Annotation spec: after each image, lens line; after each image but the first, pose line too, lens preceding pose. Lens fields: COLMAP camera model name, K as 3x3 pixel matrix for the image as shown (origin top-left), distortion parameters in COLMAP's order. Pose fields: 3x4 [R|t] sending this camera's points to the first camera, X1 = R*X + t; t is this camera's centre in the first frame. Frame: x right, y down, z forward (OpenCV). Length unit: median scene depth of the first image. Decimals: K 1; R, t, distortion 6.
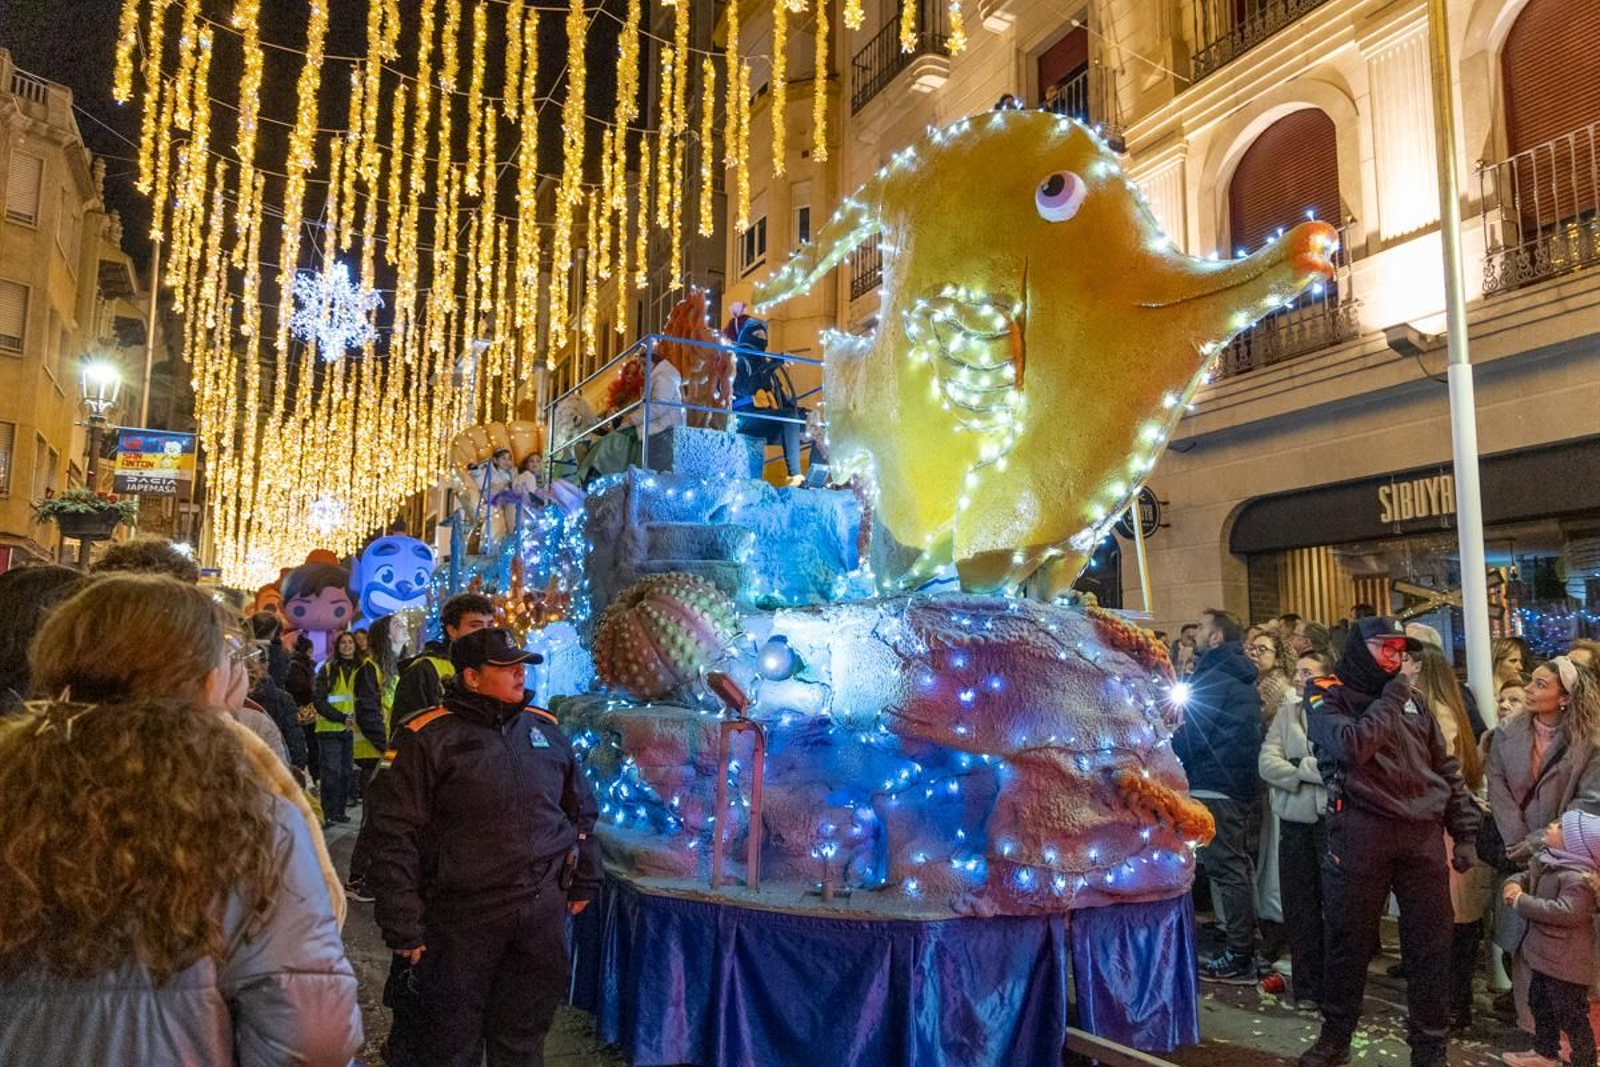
lens RADIAL K [[1073.5, 0, 800.0], [0, 1073.5, 533.5], [0, 0, 1]] dist [0.005111, 0.003279]
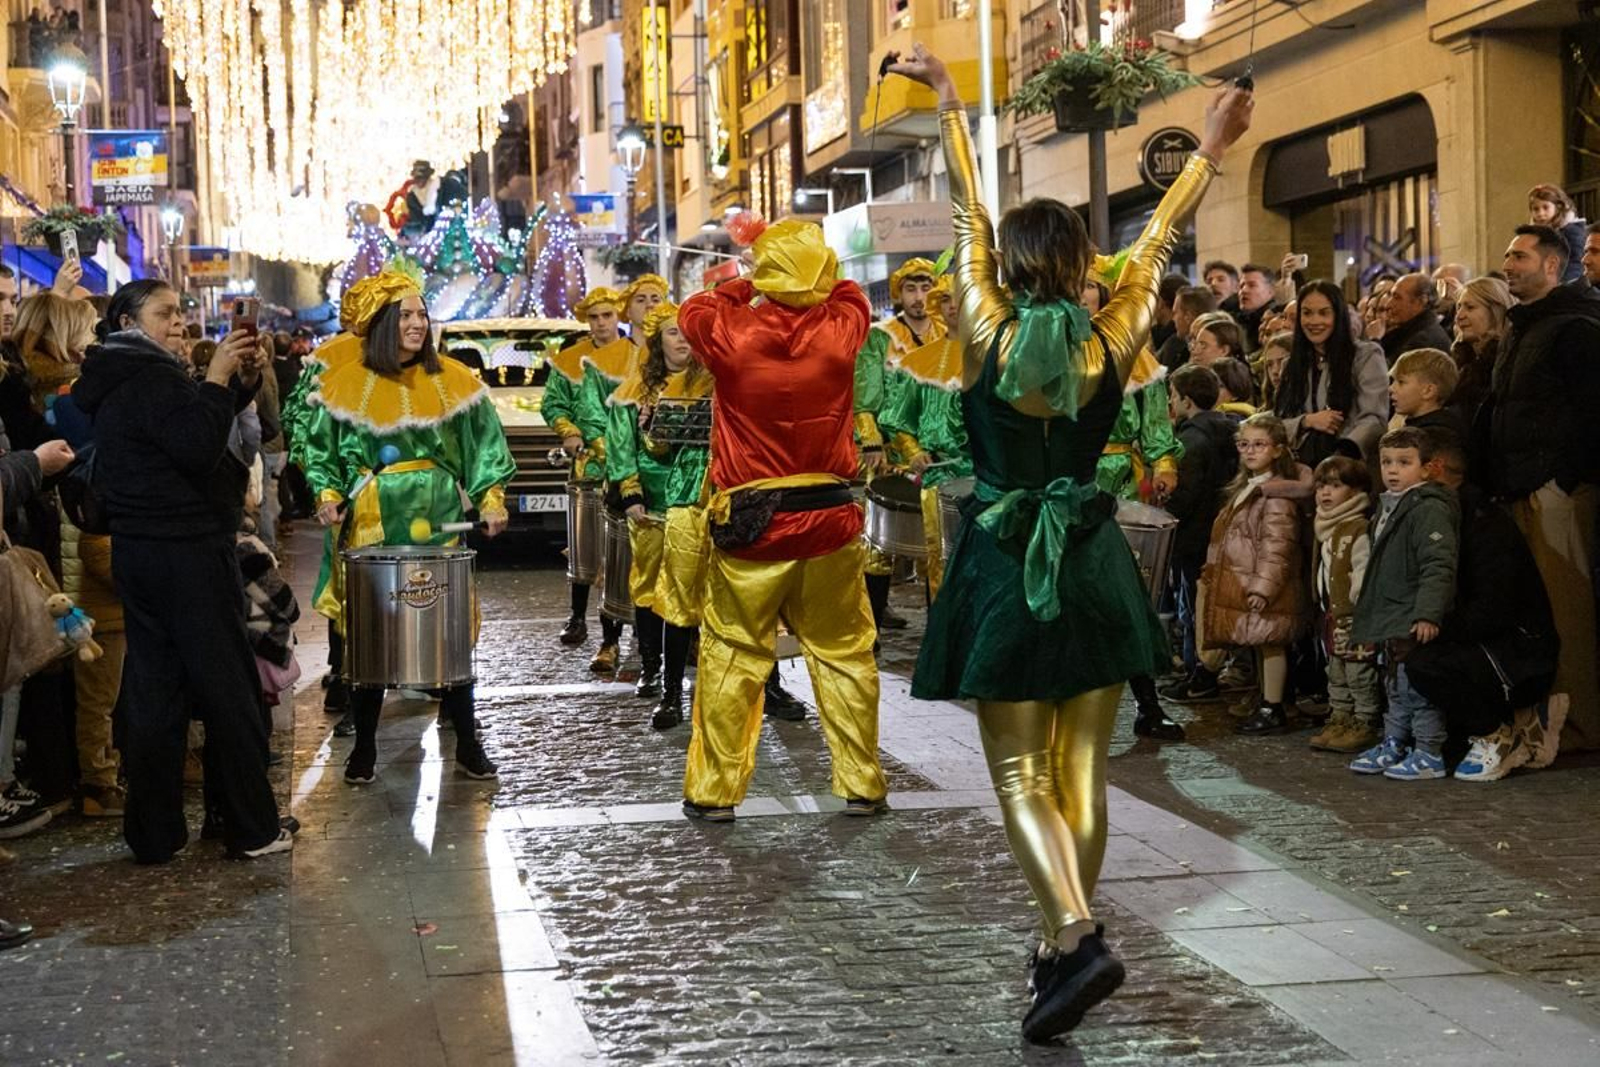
lens RADIAL K [[2716.5, 0, 800.0], [0, 2716.5, 533.5], [0, 0, 1]] dist [0.004186, 0.012945]
pose [[0.954478, -0.023727, -0.297335, 0.615639], [0.075665, 0.983486, 0.164411, -0.097591], [0.288524, -0.179424, 0.940511, -1.049241]]
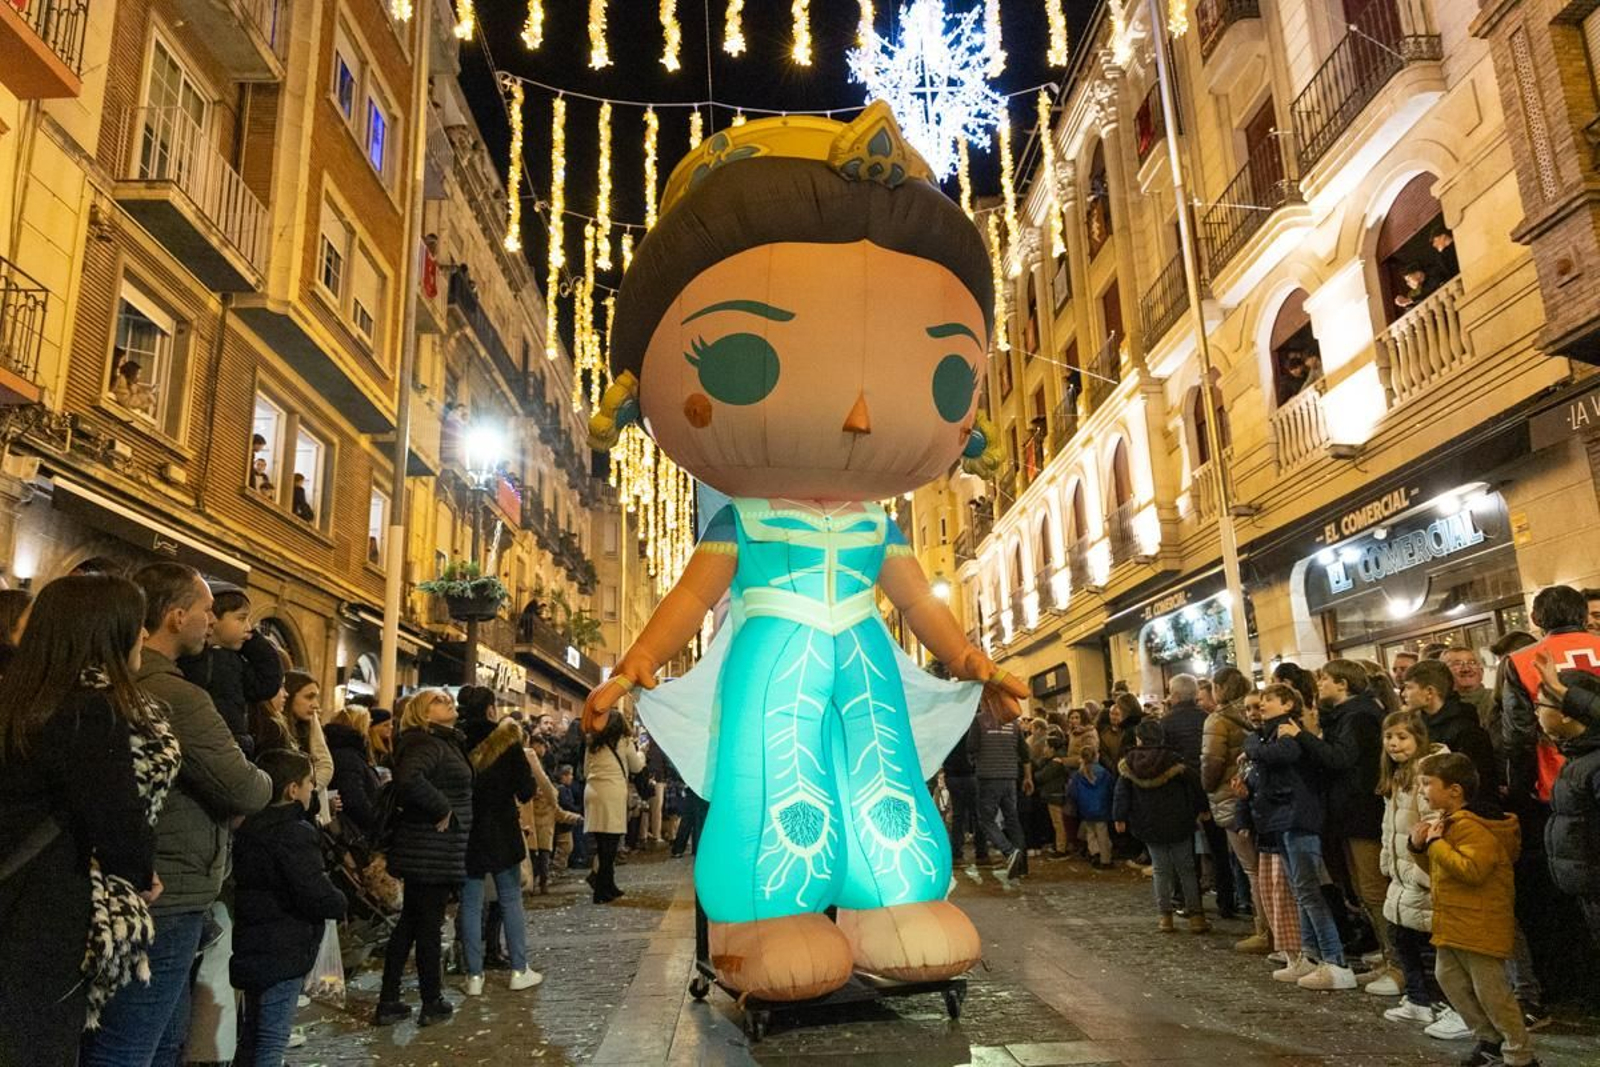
lens RADIAL K [[1103.9, 0, 800.0], [0, 1103.9, 533.5], [0, 0, 1]] dist [0.002290, 0.002387]
pose [[0.904177, -0.135236, -0.405186, 0.925368], [0.098043, 0.988940, -0.111287, -0.118964], [0.415755, 0.060897, 0.907436, -1.518075]]
